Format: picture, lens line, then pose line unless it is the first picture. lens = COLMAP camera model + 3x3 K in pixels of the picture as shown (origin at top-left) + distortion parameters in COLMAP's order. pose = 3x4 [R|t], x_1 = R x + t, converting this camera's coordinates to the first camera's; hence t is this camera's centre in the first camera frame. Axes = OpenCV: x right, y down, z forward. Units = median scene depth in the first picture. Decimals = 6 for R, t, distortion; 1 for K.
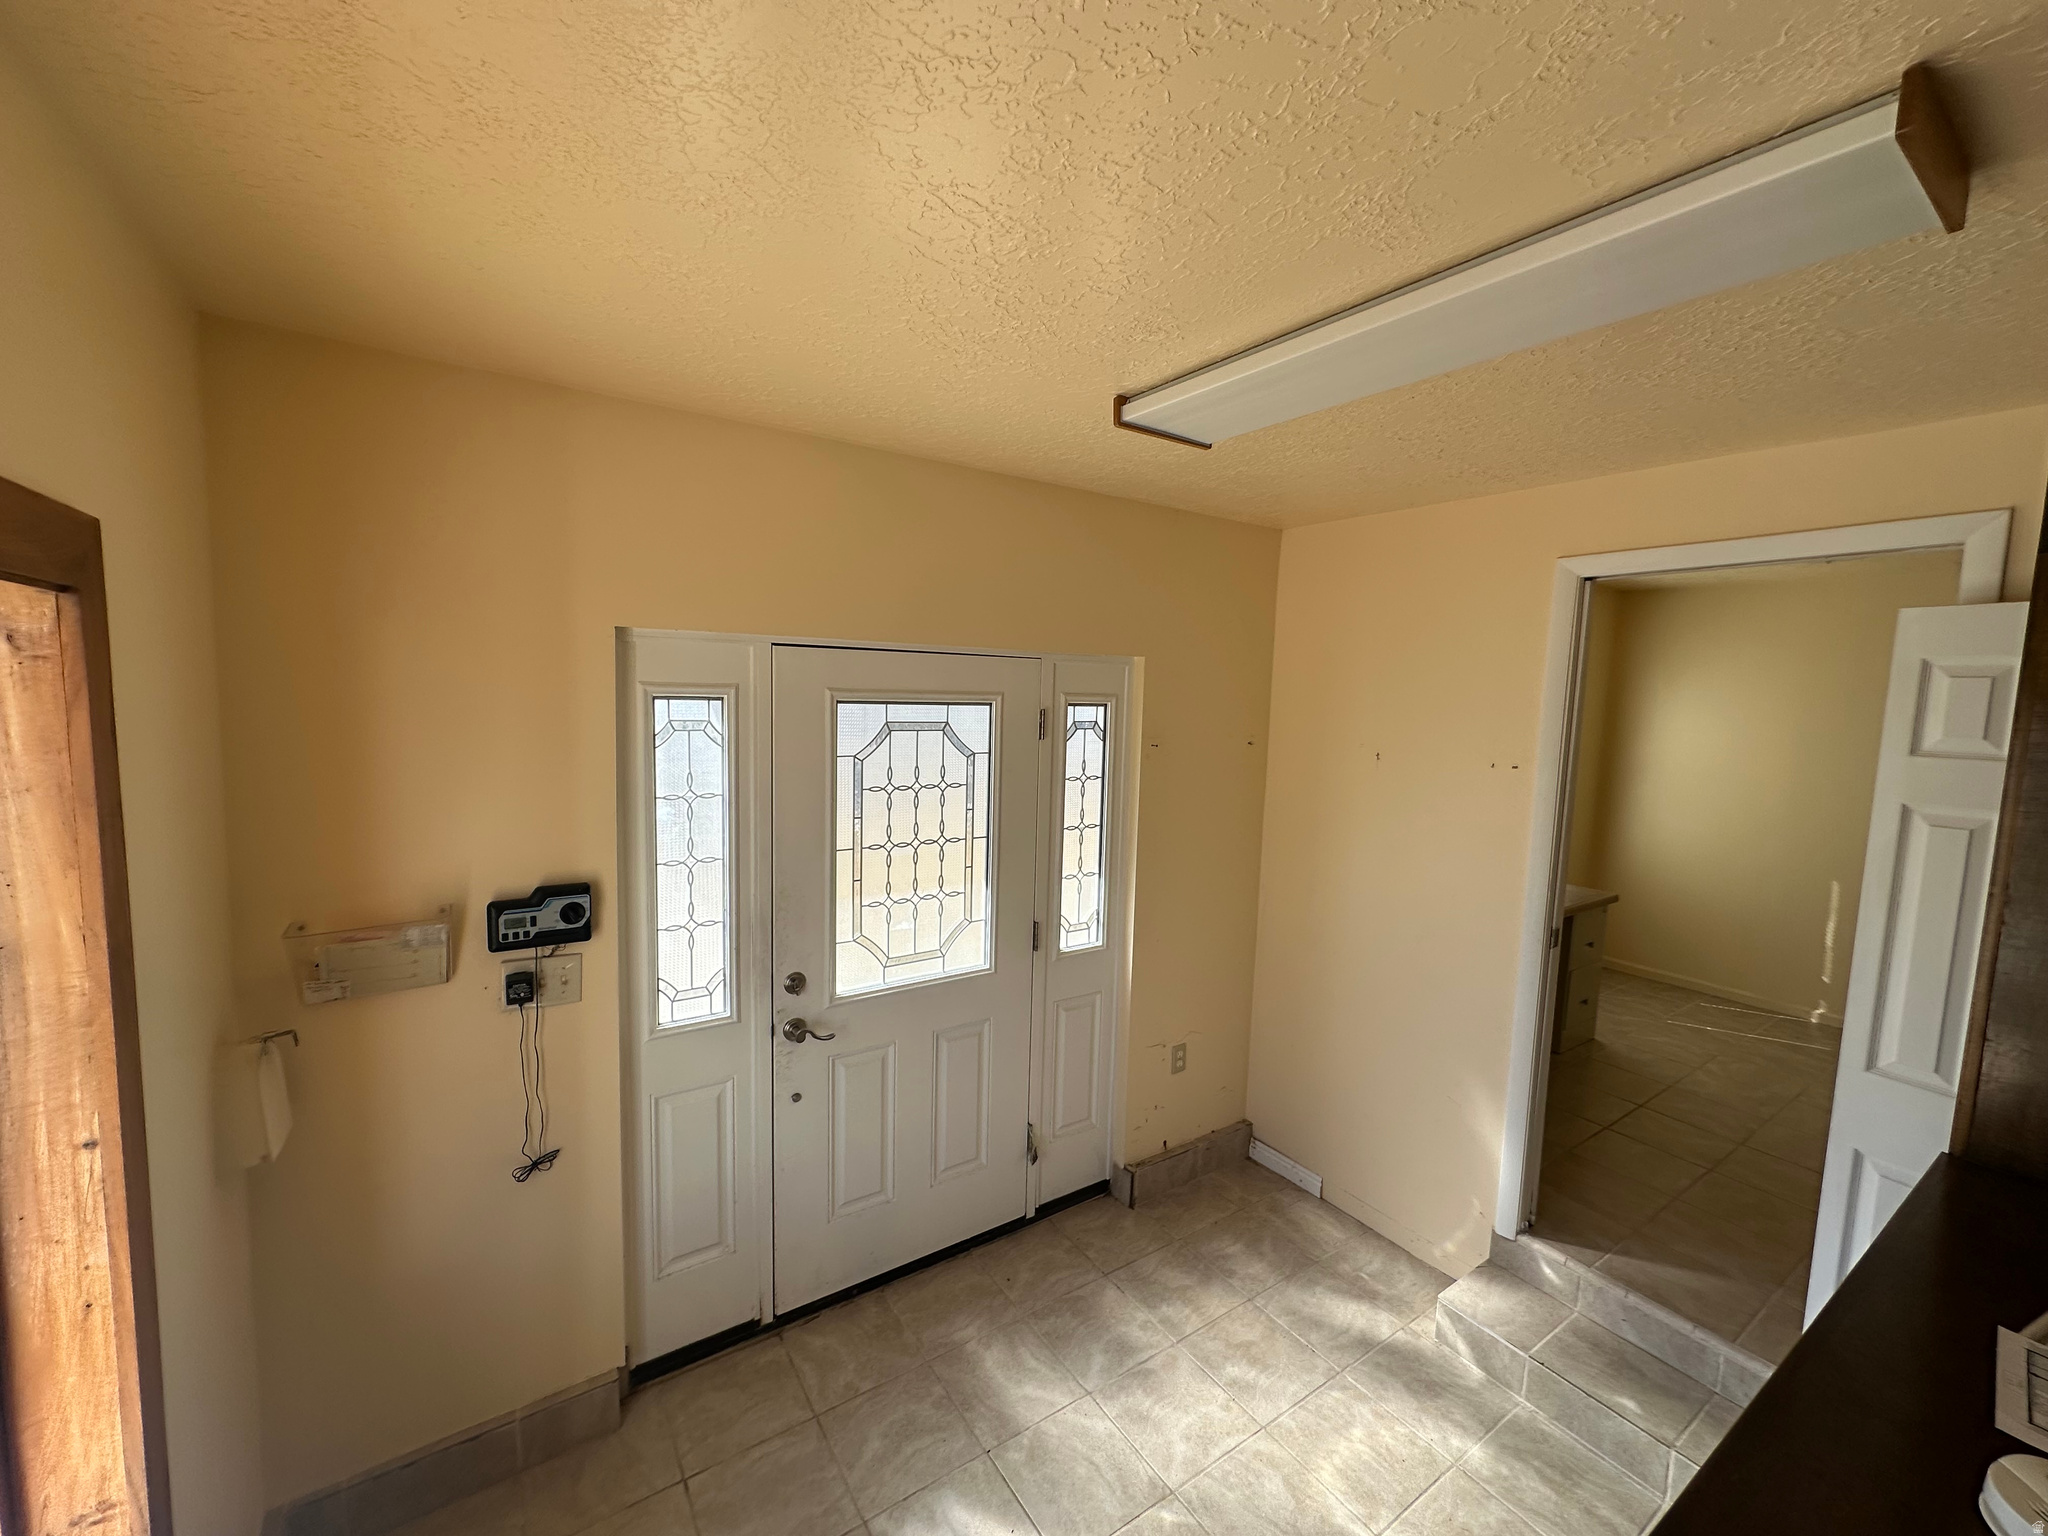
lens RADIAL K [[813.1, 0, 1020.7], [0, 813.1, 771.9], [0, 0, 1]] dist [0.000524, 0.000016]
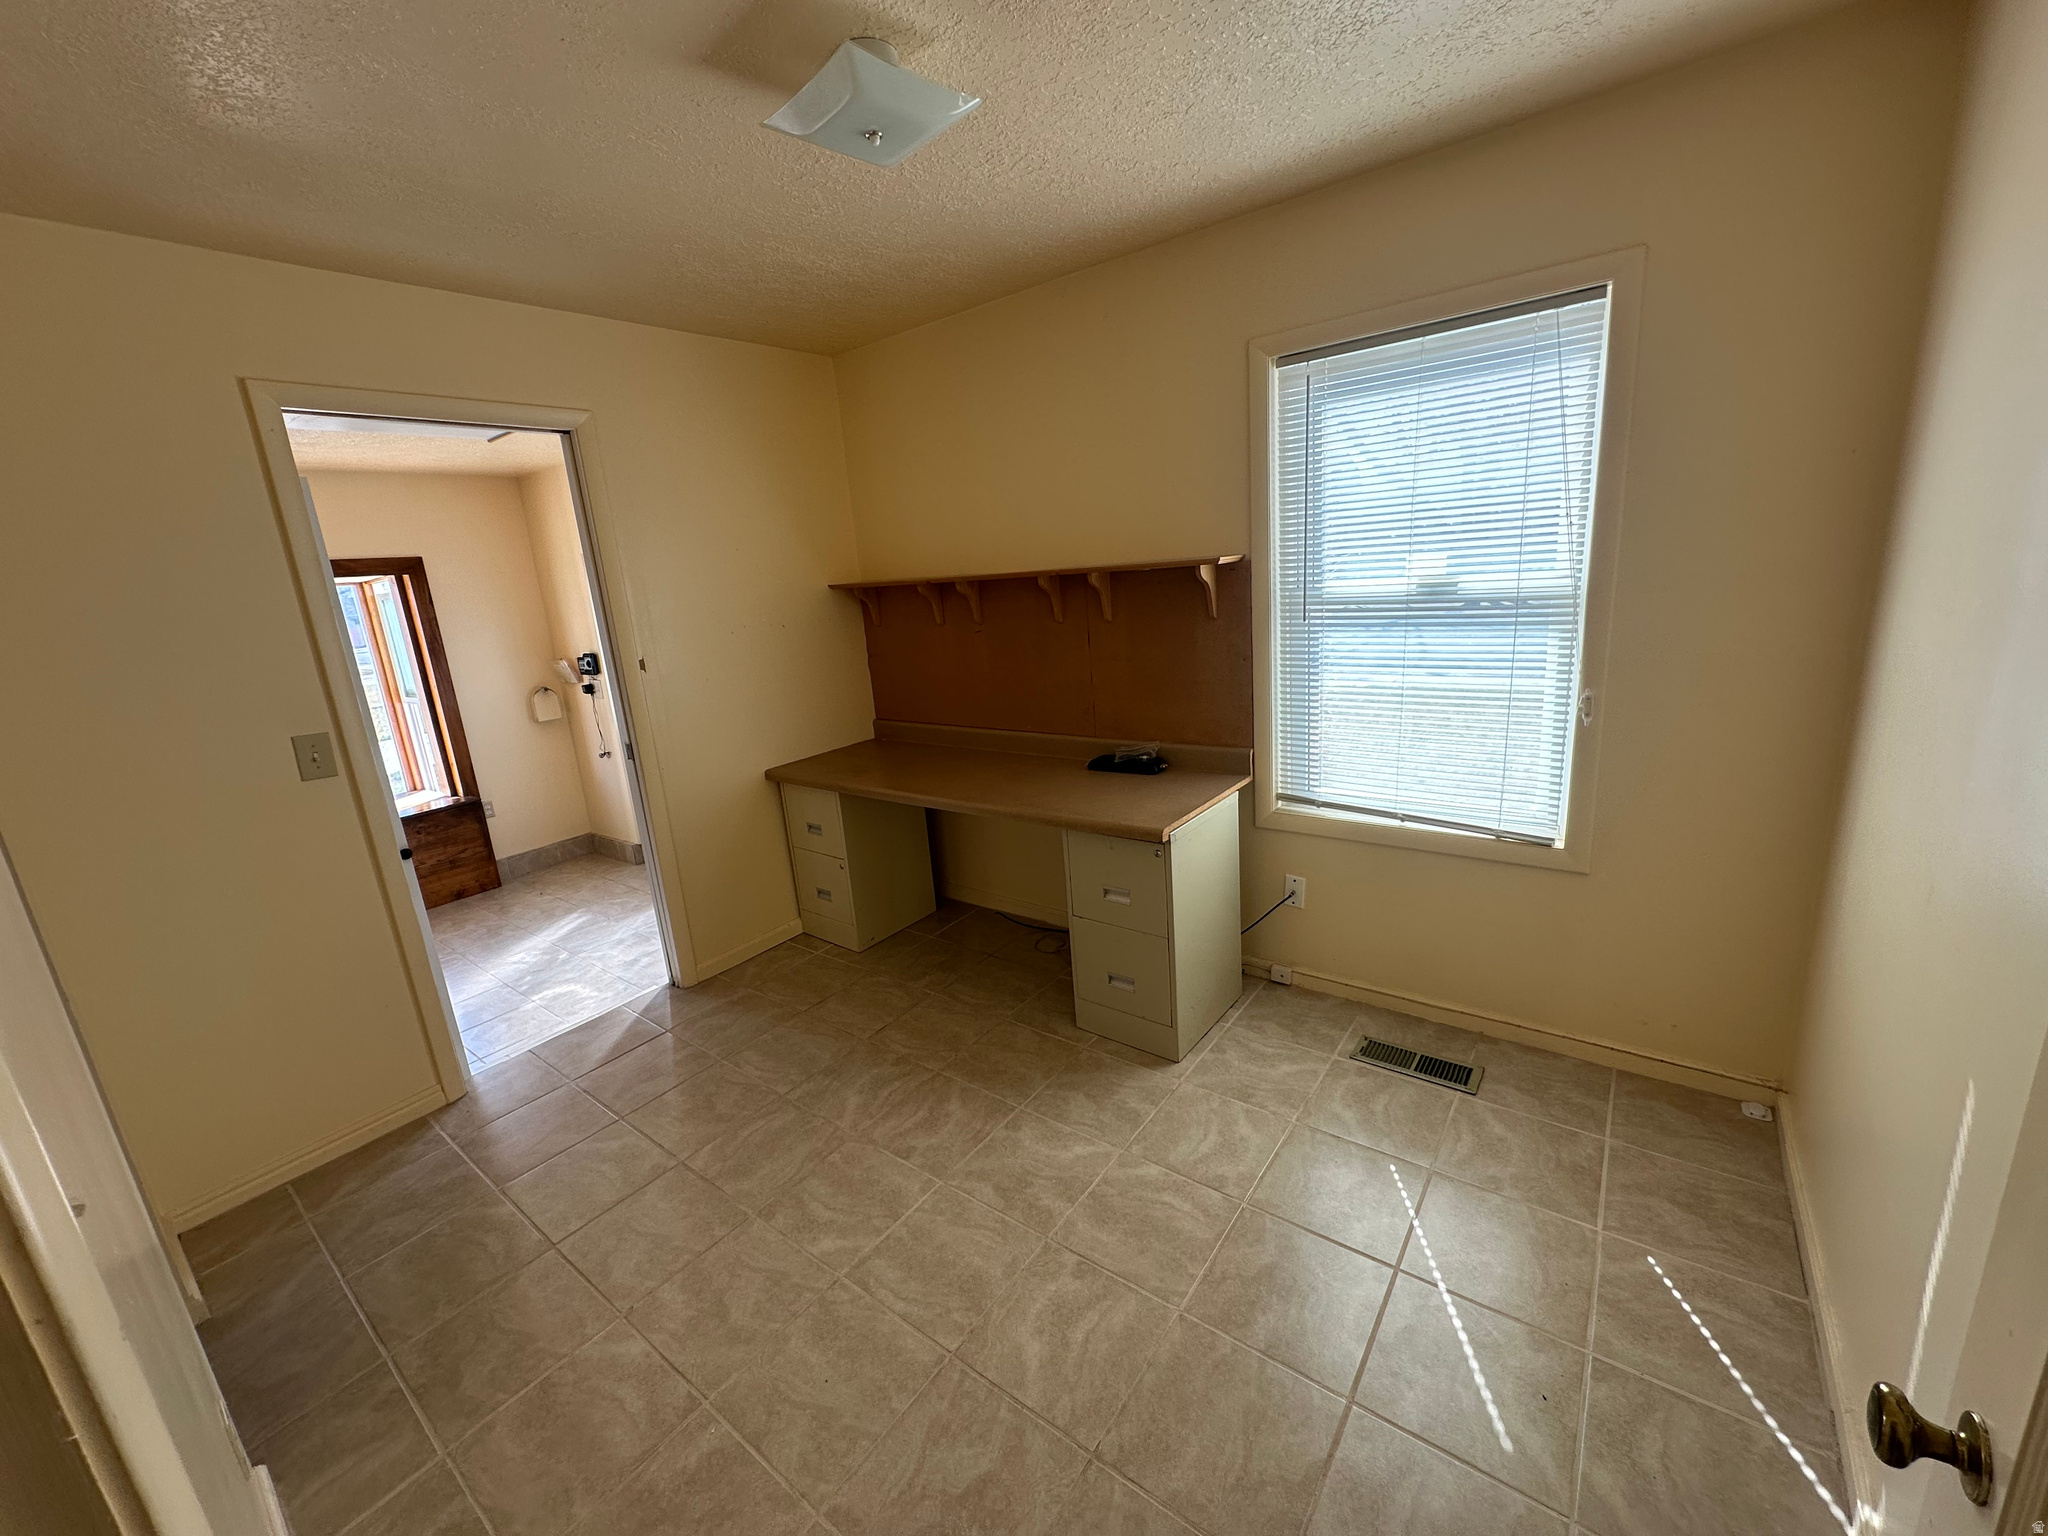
lens RADIAL K [[813.1, 0, 1020.1], [0, 813.1, 768.4], [0, 0, 1]] dist [0.000524, 0.000016]
pose [[0.311945, 0.175903, -0.933675, 2.318796], [0.000483, 0.982682, 0.185297, 0.011667], [0.950100, -0.058253, 0.306458, 1.405237]]
